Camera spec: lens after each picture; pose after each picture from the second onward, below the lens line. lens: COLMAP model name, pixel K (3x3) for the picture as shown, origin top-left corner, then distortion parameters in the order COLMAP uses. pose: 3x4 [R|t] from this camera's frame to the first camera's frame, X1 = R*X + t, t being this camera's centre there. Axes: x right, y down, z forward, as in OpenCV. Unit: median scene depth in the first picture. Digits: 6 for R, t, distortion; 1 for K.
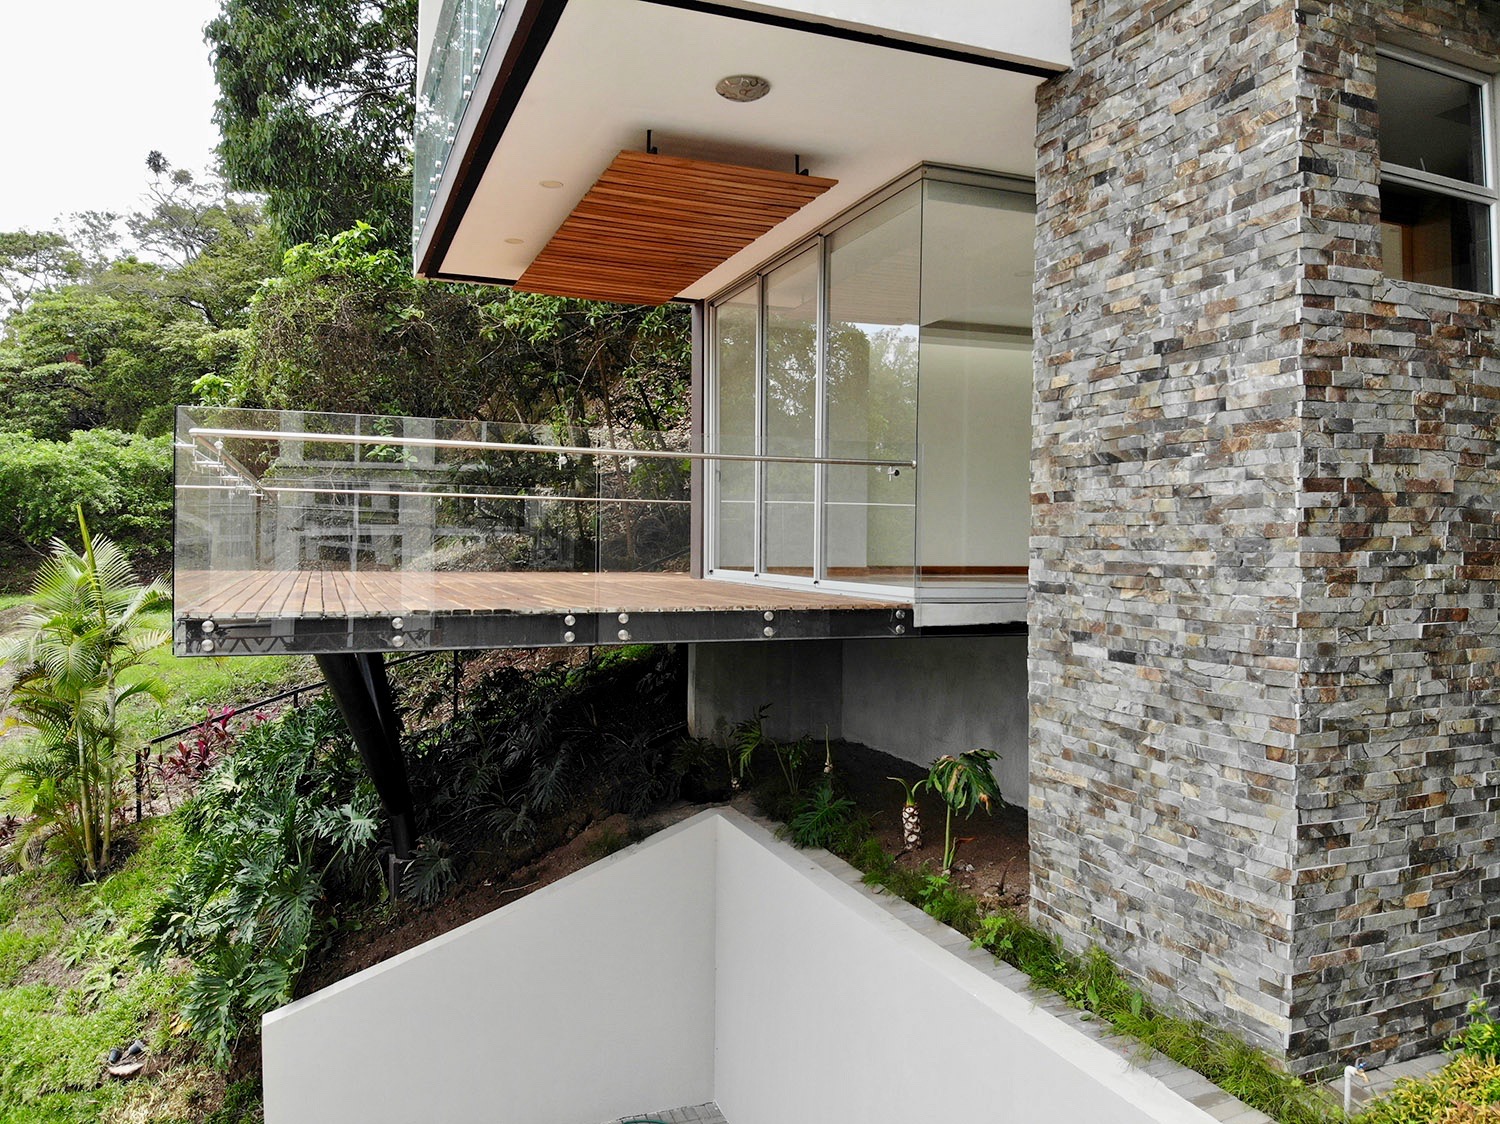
lens RADIAL K [[1115.3, 0, 750.0], [0, 1115.3, 562.0], [0, 0, 1]] dist [0.089173, -0.231620]
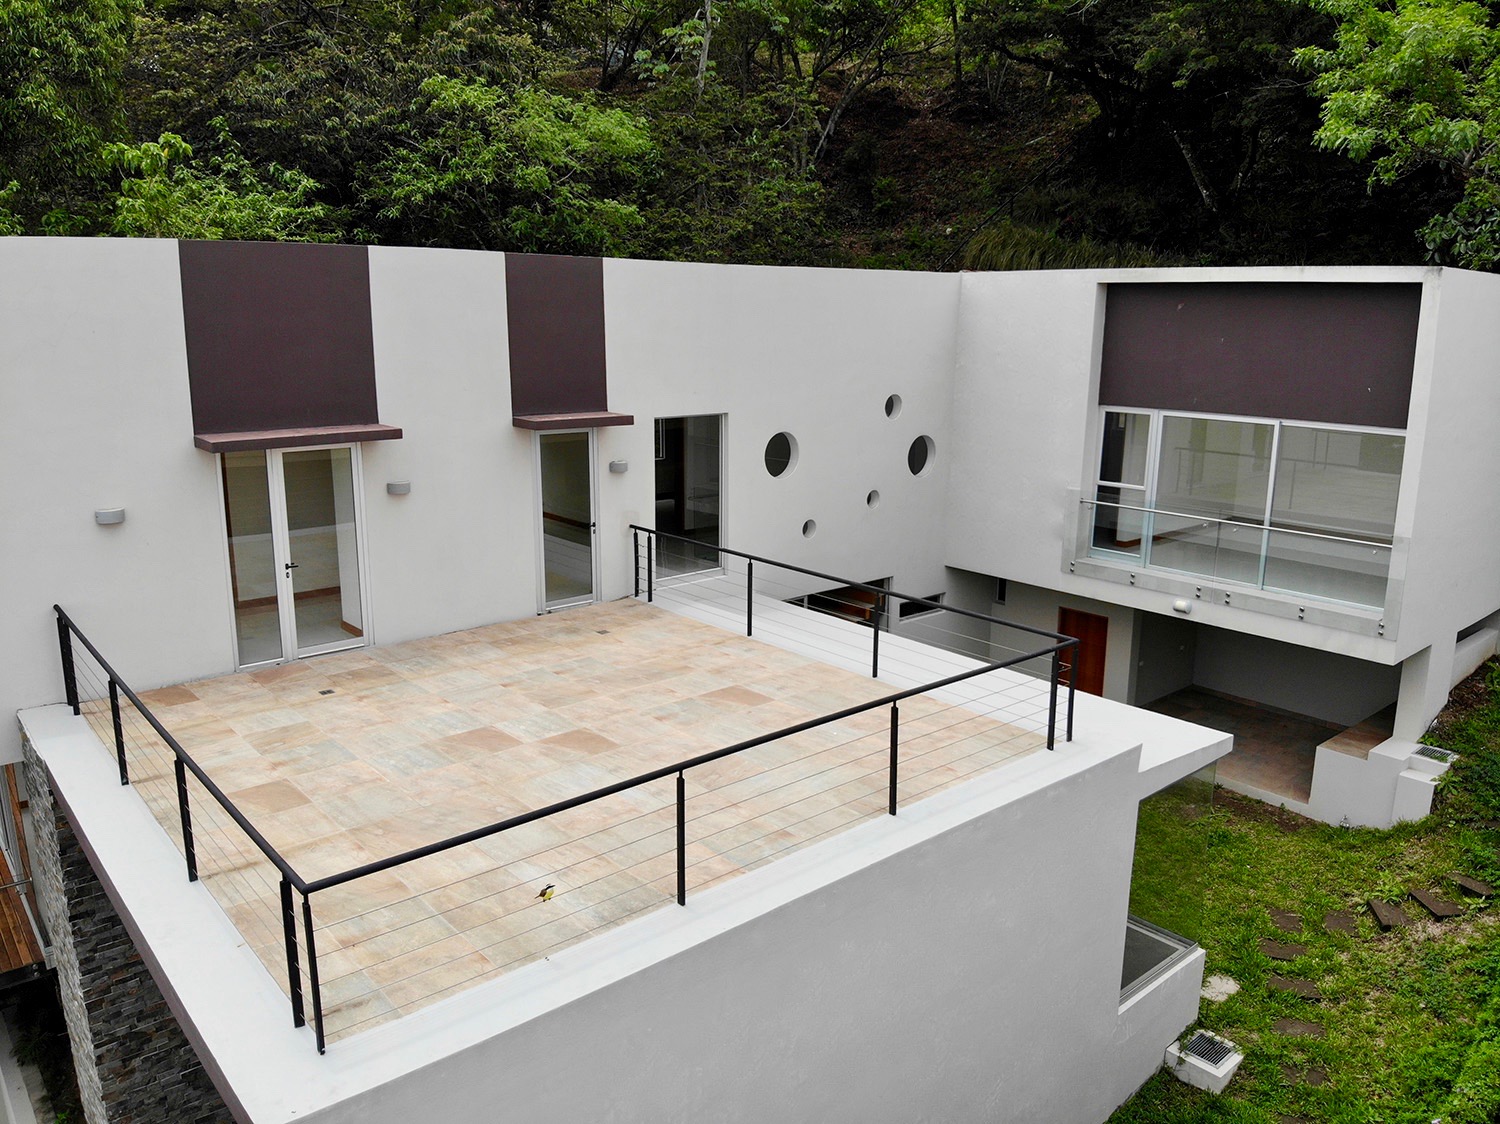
lens RADIAL K [[1115.3, 0, 750.0], [0, 1115.3, 562.0], [0, 0, 1]] dist [0.089173, -0.231620]
pose [[0.943904, -0.064515, 0.323855, 0.943716], [-0.002765, 0.979151, 0.203113, -1.275237], [-0.330207, -0.192615, 0.924047, -1.099306]]
